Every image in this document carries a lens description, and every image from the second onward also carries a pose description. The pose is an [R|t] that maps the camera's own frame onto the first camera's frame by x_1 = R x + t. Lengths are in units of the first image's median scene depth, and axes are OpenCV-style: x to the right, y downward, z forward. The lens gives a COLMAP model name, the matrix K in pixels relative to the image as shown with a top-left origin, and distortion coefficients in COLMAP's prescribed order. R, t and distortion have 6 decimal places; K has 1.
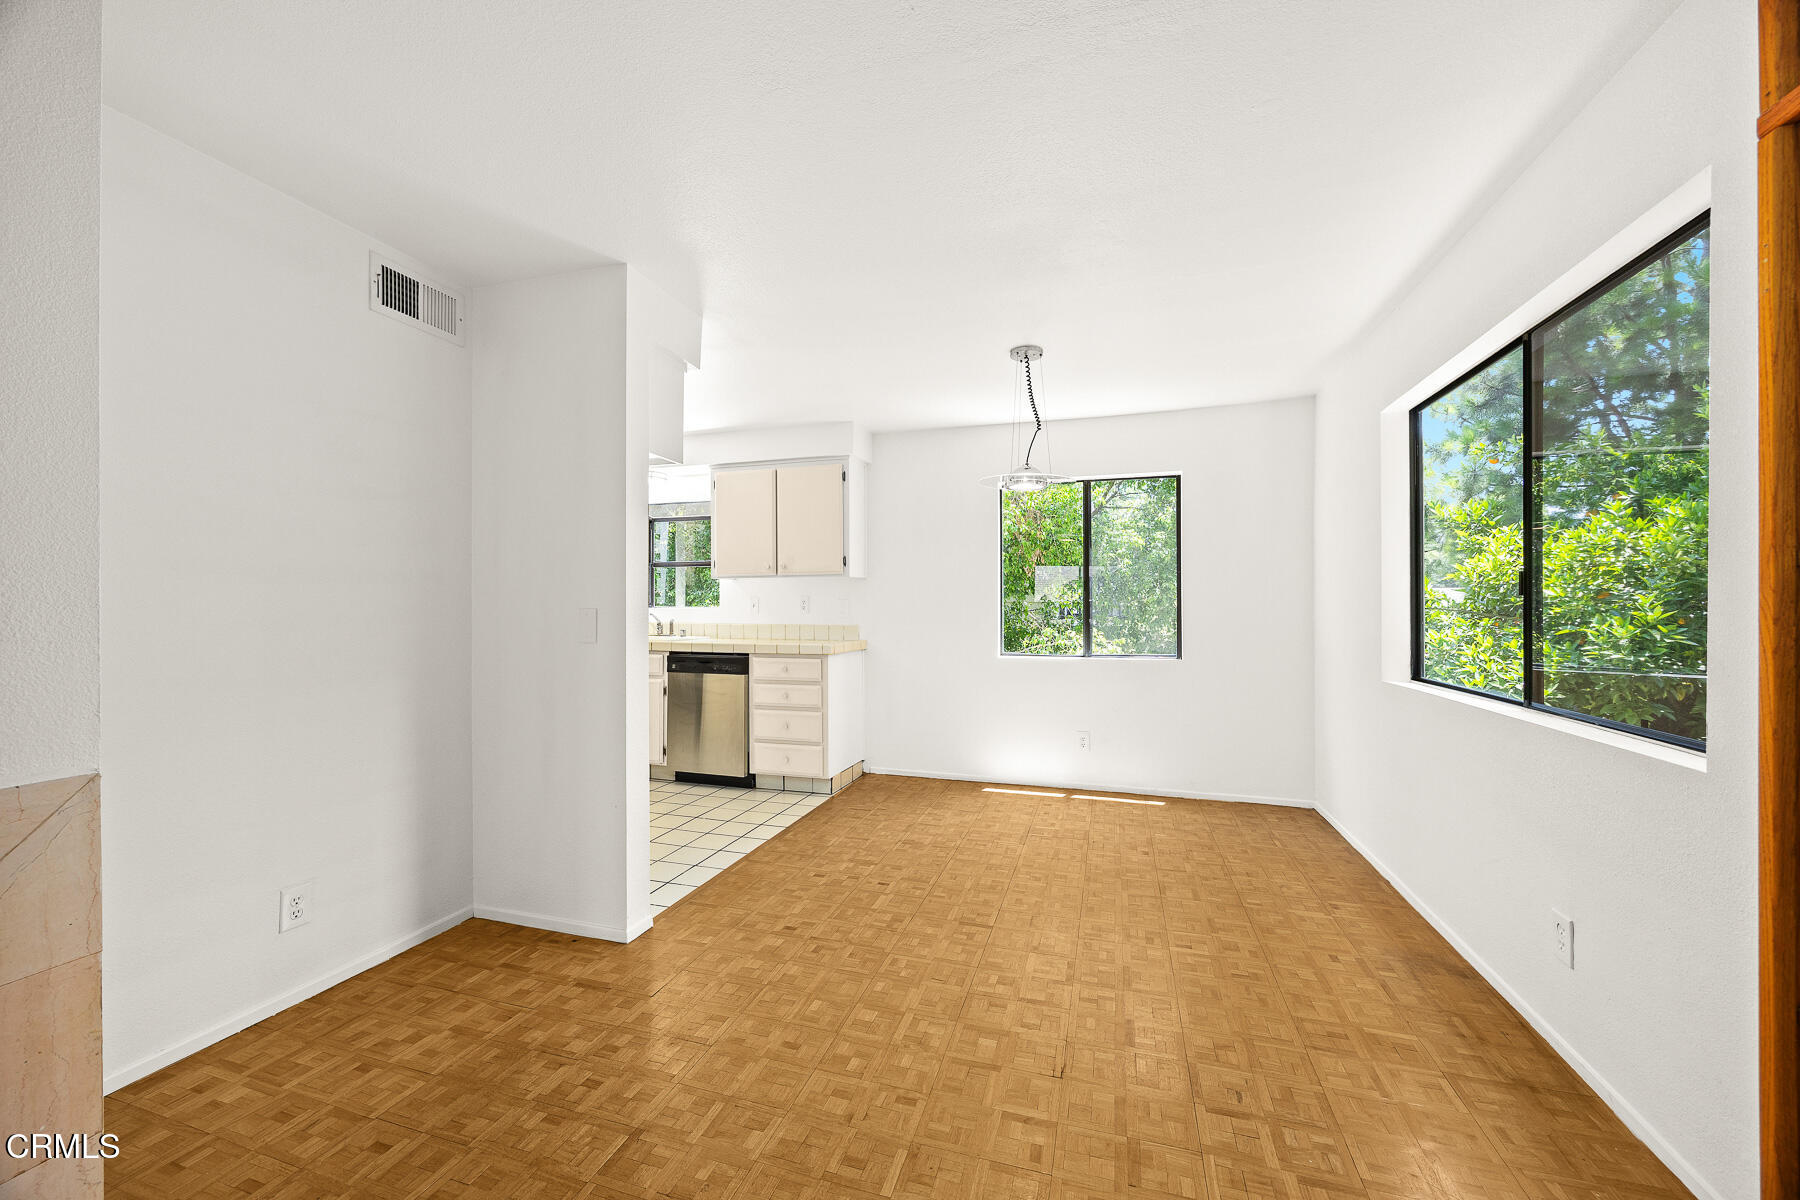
lens RADIAL K [[689.1, 0, 904.5], [0, 689.1, 601.6], [0, 0, 1]] dist [-0.002538, 0.000055]
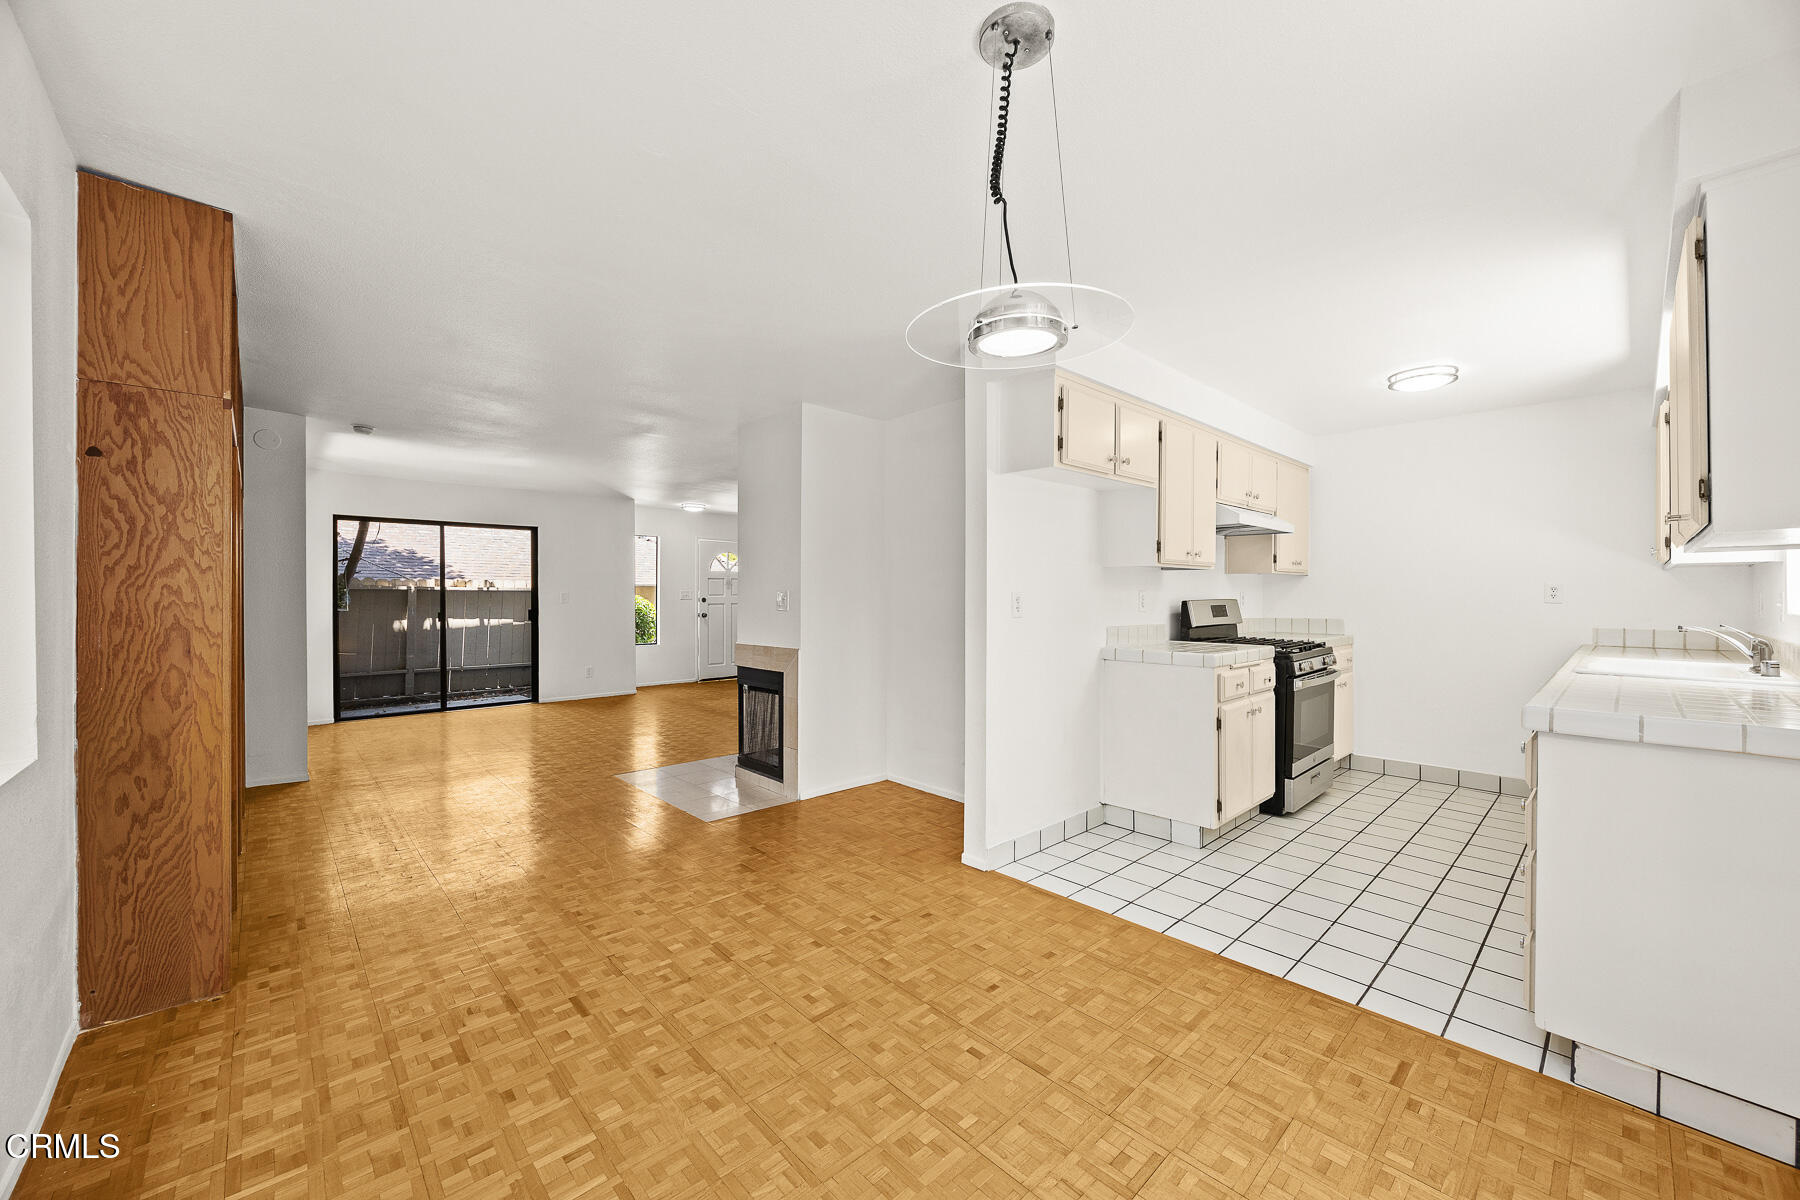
lens RADIAL K [[689.1, 0, 901.6], [0, 689.1, 596.6], [0, 0, 1]] dist [-0.002538, 0.000055]
pose [[-0.492380, -0.001215, -0.870379, 0.686033], [-0.001744, 0.999998, -0.000410, -0.008913], [0.870378, 0.001316, -0.492382, 1.326776]]
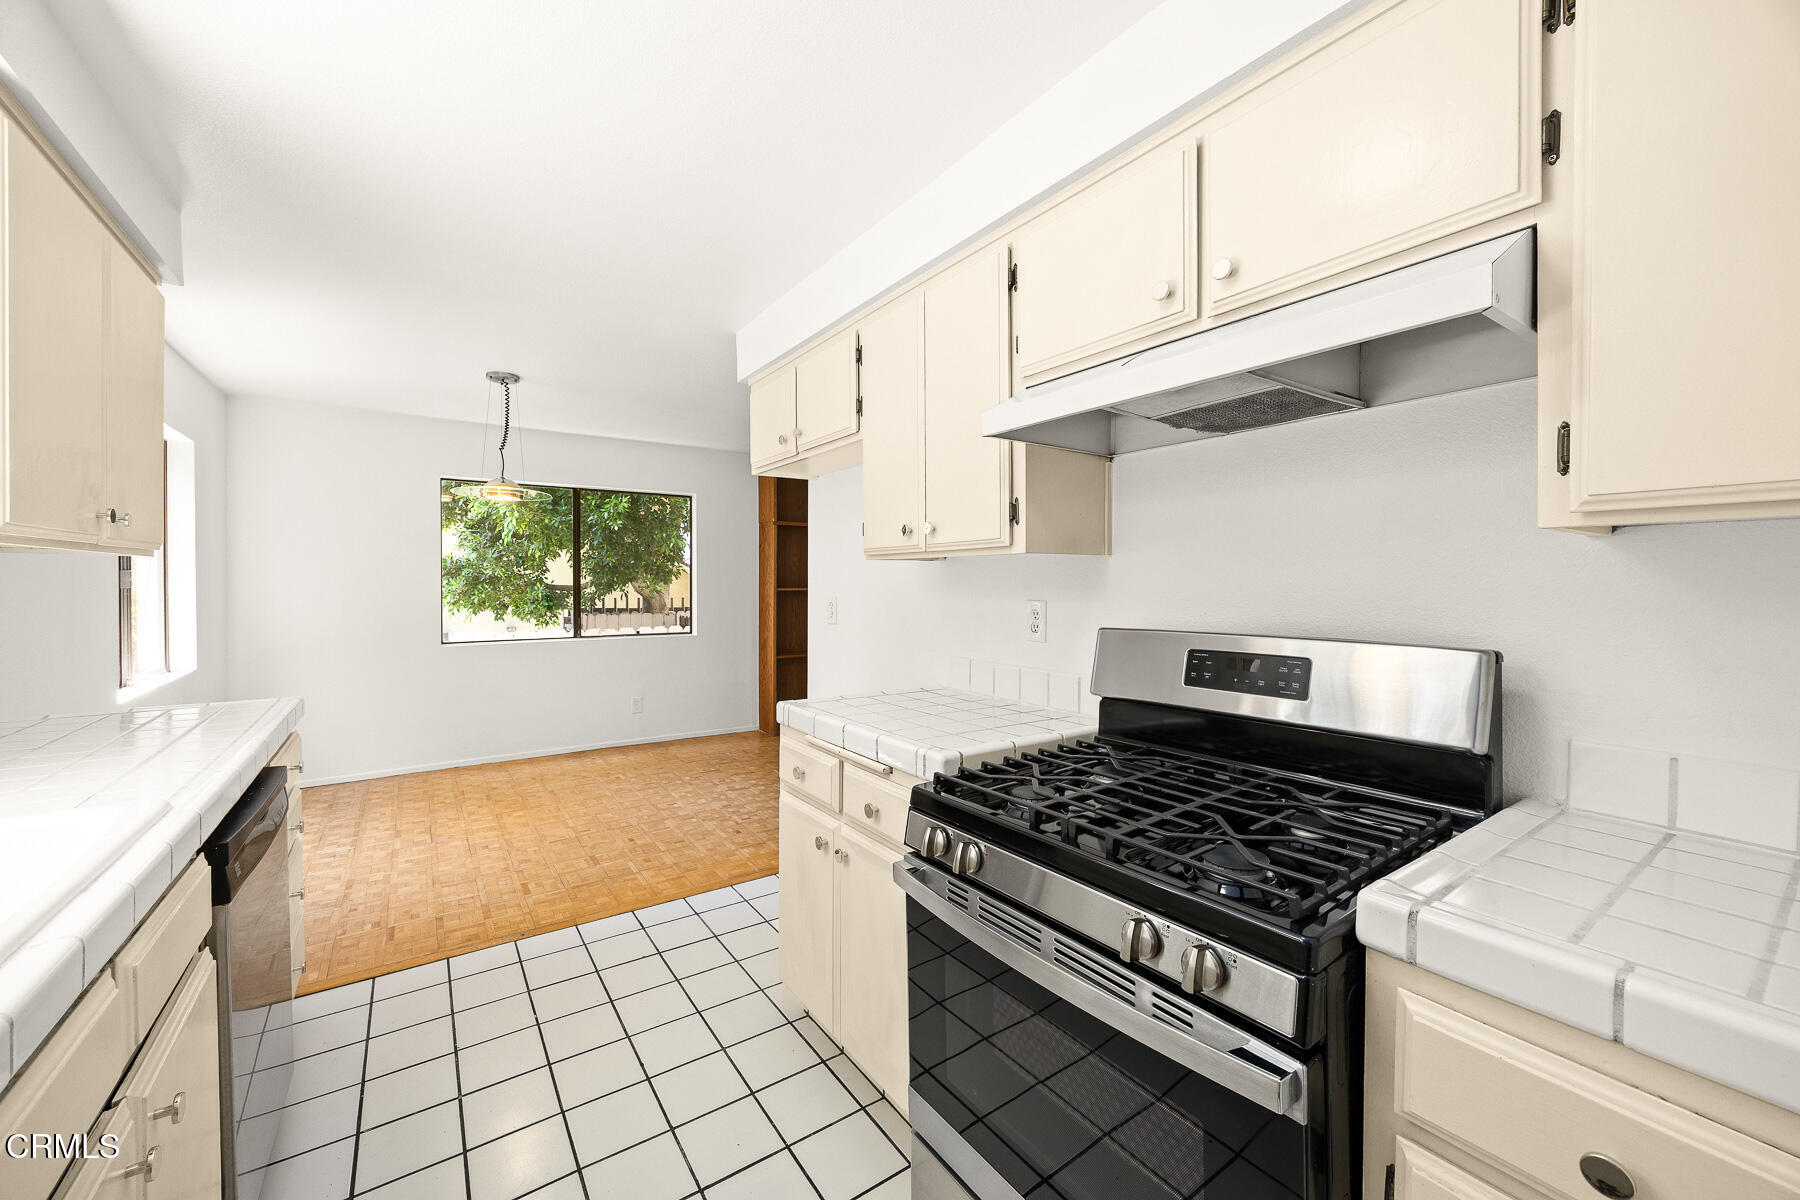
lens RADIAL K [[689.1, 0, 897.6], [0, 689.1, 595.3], [0, 0, 1]] dist [-0.002538, 0.000055]
pose [[-0.785042, -0.006700, 0.619407, -1.158298], [0.001838, 0.999912, 0.013145, -0.027474], [-0.619440, 0.011457, -0.784960, 1.704475]]
